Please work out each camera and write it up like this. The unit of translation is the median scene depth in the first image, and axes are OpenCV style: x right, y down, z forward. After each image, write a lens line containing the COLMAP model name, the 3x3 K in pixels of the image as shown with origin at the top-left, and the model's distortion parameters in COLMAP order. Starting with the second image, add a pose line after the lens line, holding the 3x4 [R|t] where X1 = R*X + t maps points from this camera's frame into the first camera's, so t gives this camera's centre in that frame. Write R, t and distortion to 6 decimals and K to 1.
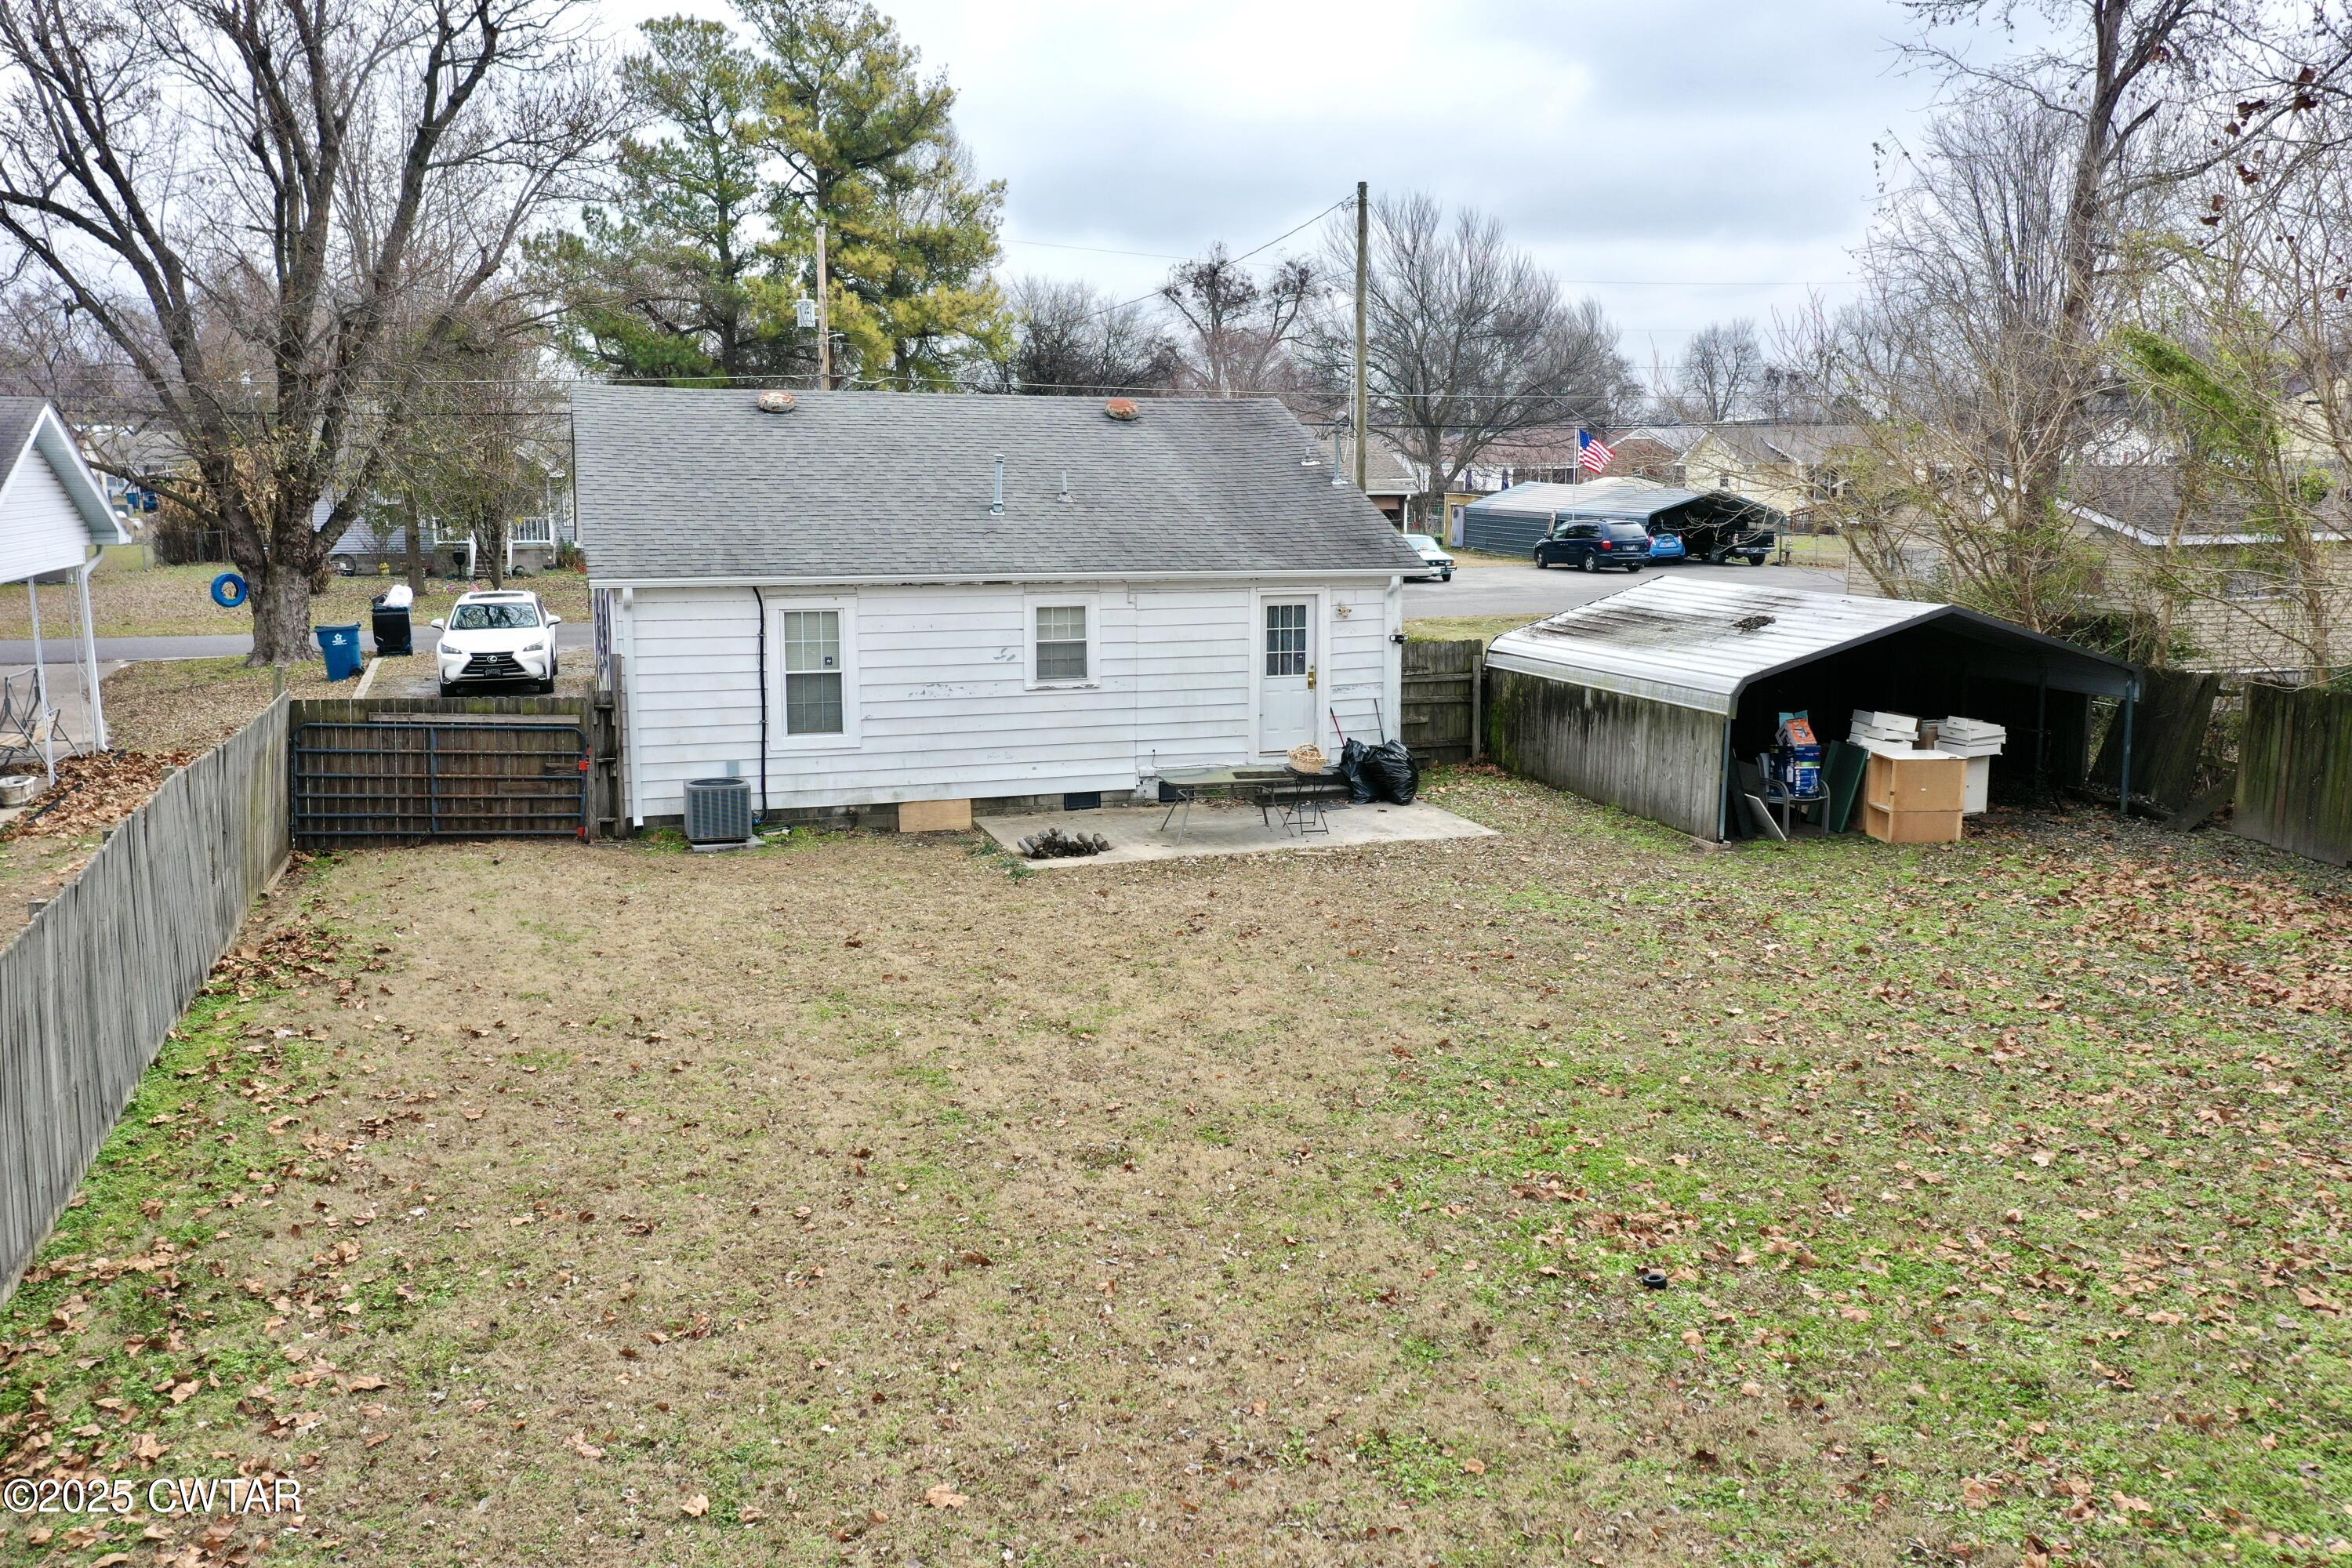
lens RADIAL K [[1886.4, 0, 1177.5], [0, 1886.4, 791.4], [0, 0, 1]] dist [0.027532, 0.001626]
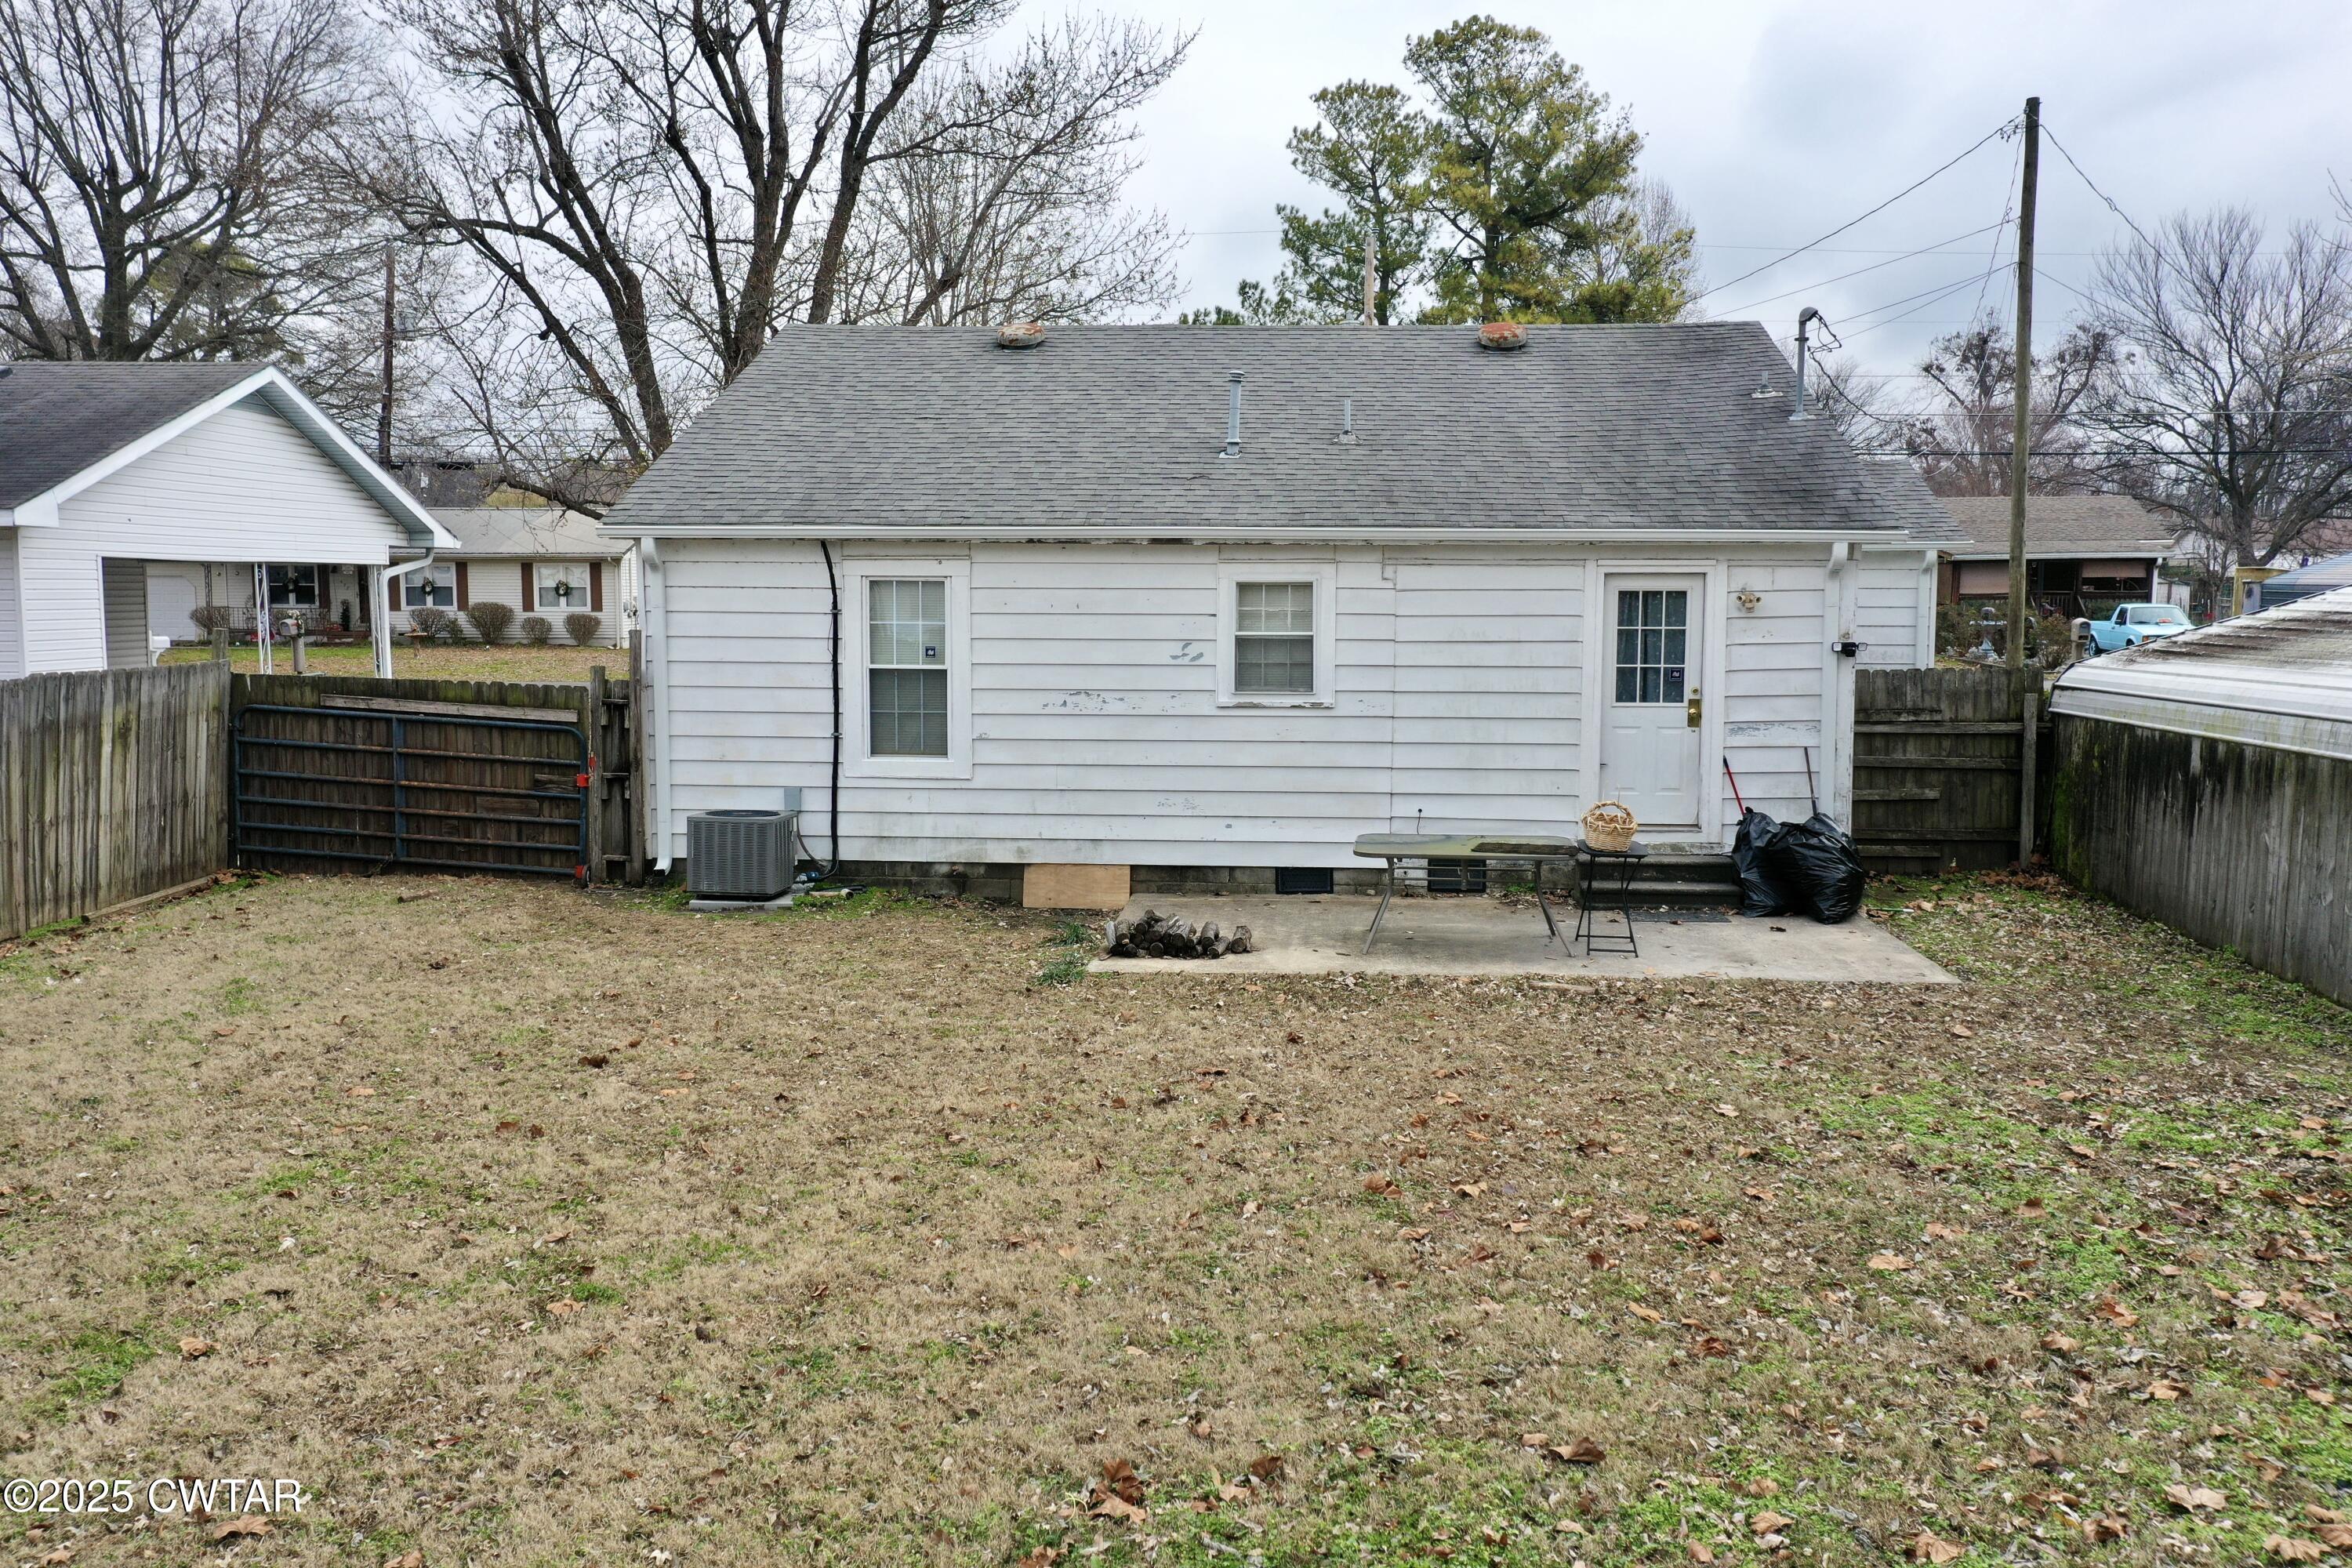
lens RADIAL K [[1886.4, 0, 1179.1], [0, 1886.4, 786.6], [0, 0, 1]] dist [0.027532, 0.001626]
pose [[0.920490, 0.043761, -0.388307, 0.163092], [-0.068945, 0.996308, -0.051156, 0.009063], [0.384635, 0.073860, 0.920109, 0.378313]]
